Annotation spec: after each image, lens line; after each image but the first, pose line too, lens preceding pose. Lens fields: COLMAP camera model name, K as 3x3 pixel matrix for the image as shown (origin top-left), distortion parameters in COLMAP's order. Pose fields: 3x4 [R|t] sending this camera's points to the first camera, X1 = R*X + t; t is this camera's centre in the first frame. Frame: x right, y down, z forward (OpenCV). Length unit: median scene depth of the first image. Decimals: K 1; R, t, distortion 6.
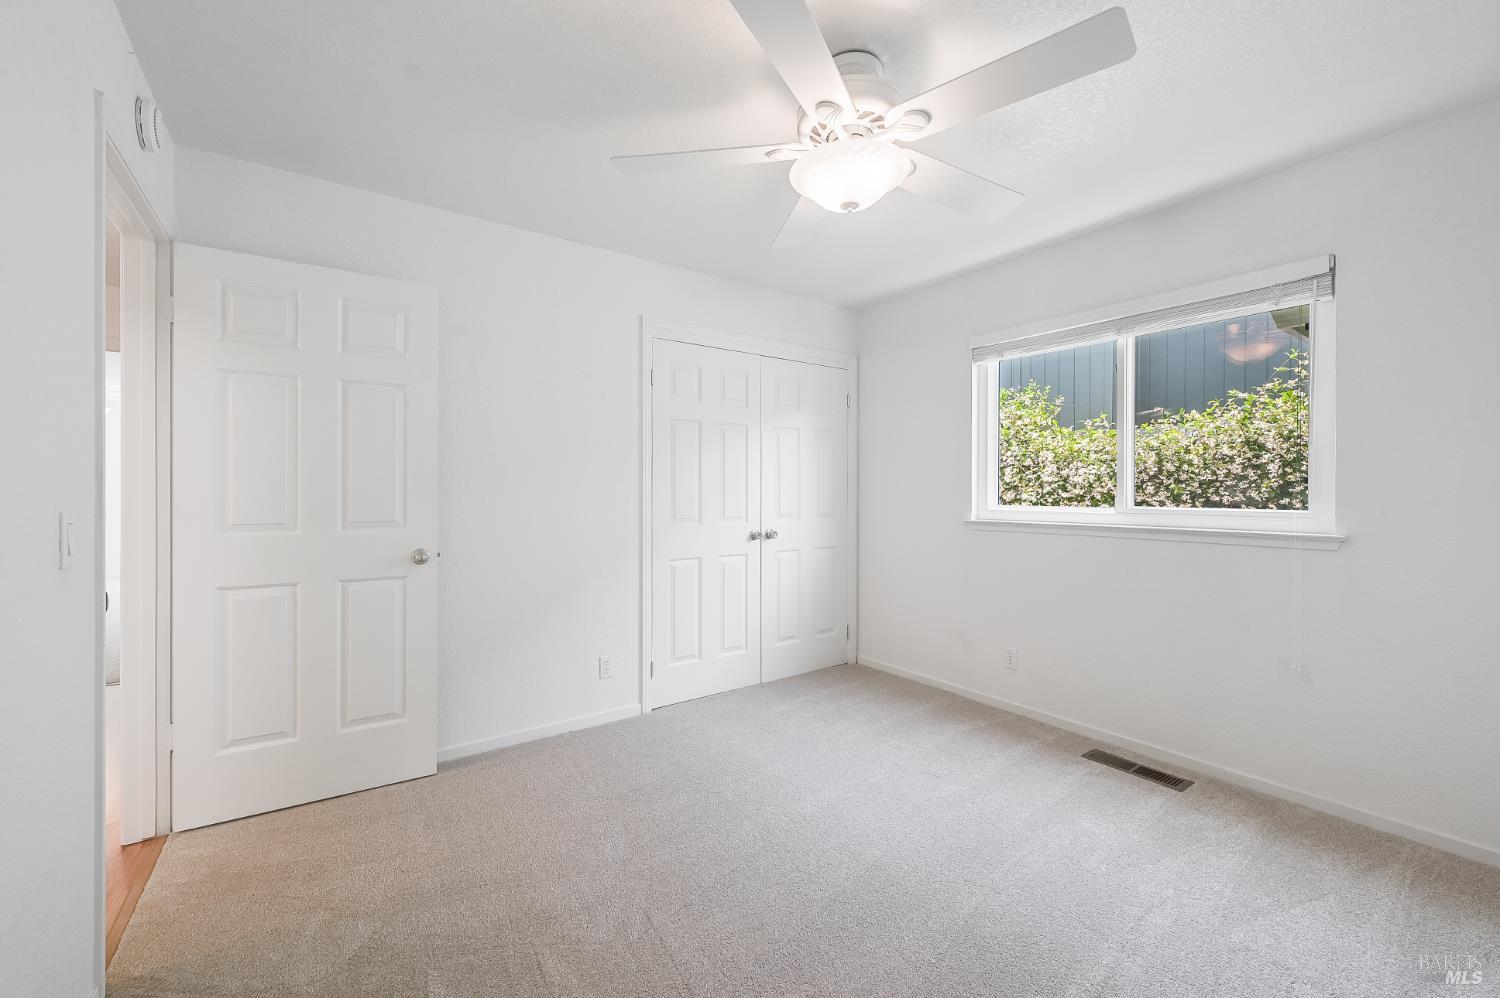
lens RADIAL K [[597.6, 0, 750.3], [0, 597.6, 497.7], [0, 0, 1]] dist [0.001897, -0.001165]
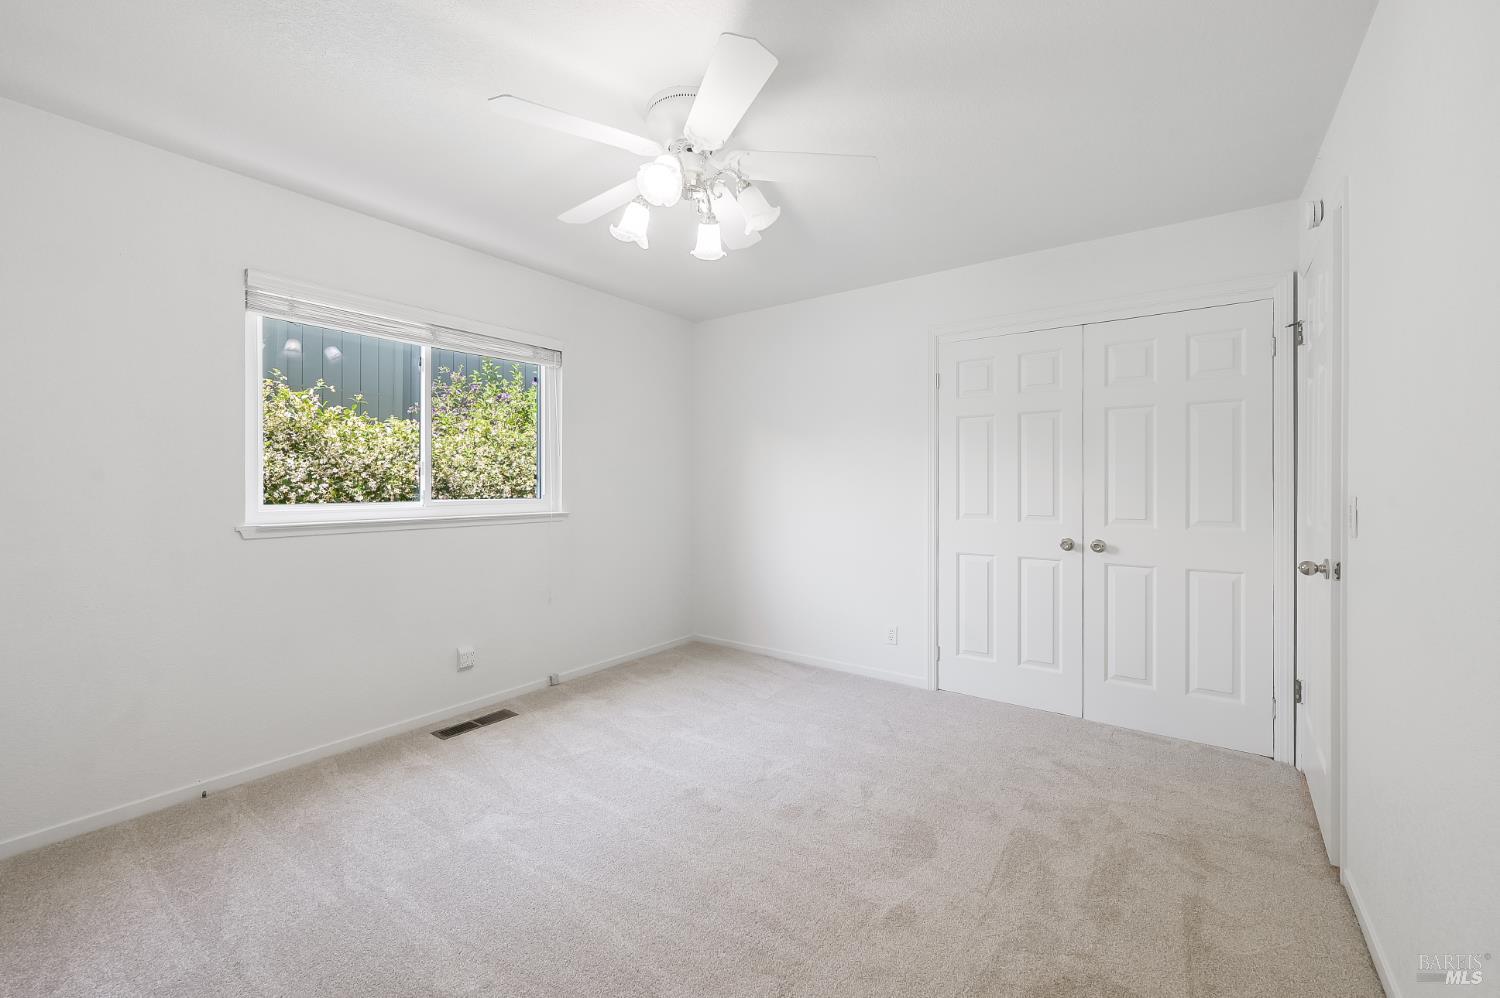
lens RADIAL K [[597.6, 0, 749.3], [0, 597.6, 485.1], [0, 0, 1]] dist [0.001897, -0.001165]
pose [[-0.303474, -0.005413, 0.952824, -0.590135], [0.009399, 0.999918, 0.008674, -0.017745], [-0.952793, 0.011588, -0.303398, 0.782844]]
